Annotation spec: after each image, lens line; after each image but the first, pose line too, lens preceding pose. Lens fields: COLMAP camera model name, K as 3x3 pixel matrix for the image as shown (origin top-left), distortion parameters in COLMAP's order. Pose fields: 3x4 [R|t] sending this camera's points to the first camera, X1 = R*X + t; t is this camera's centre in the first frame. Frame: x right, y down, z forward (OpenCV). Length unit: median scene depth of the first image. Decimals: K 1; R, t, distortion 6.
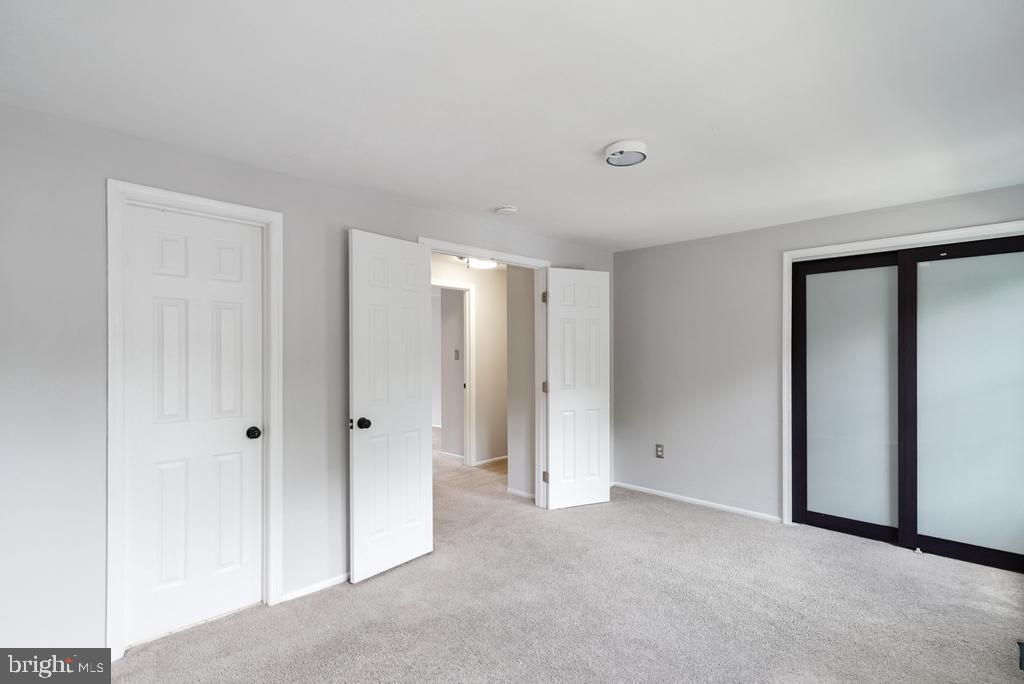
lens RADIAL K [[481.6, 0, 512.0], [0, 481.6, 342.0], [0, 0, 1]] dist [0.001099, 0.000376]
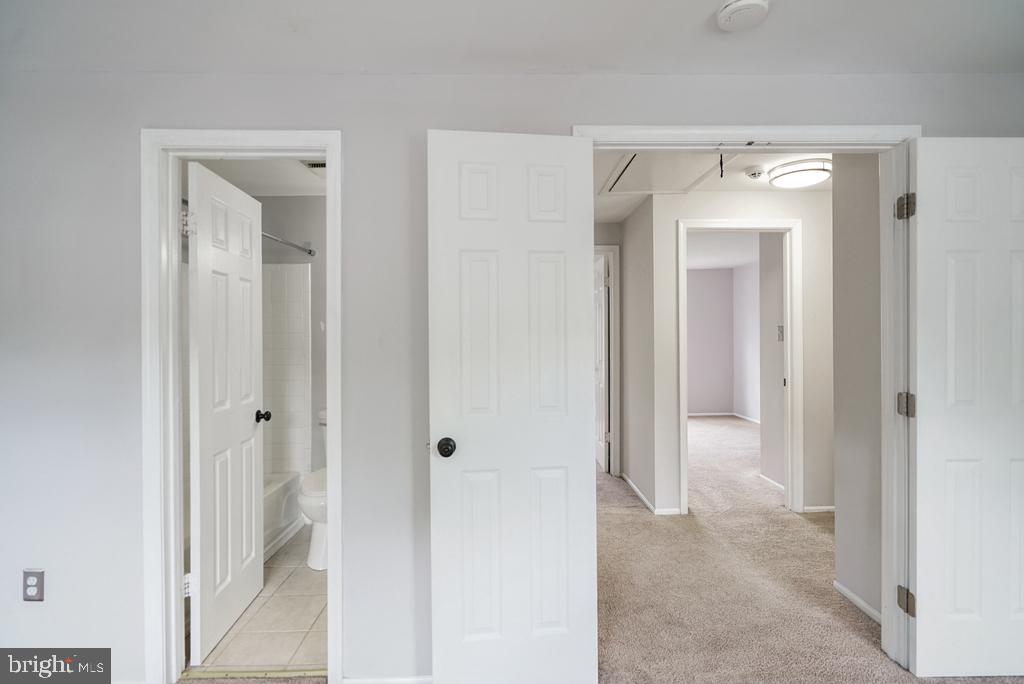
lens RADIAL K [[481.2, 0, 514.5], [0, 481.2, 330.4], [0, 0, 1]] dist [-0.015625, -0.000505]
pose [[0.721584, -0.005752, -0.692303, 0.111195], [0.020178, 0.999715, 0.012726, 0.010749], [0.692033, -0.023152, 0.721495, 0.410220]]
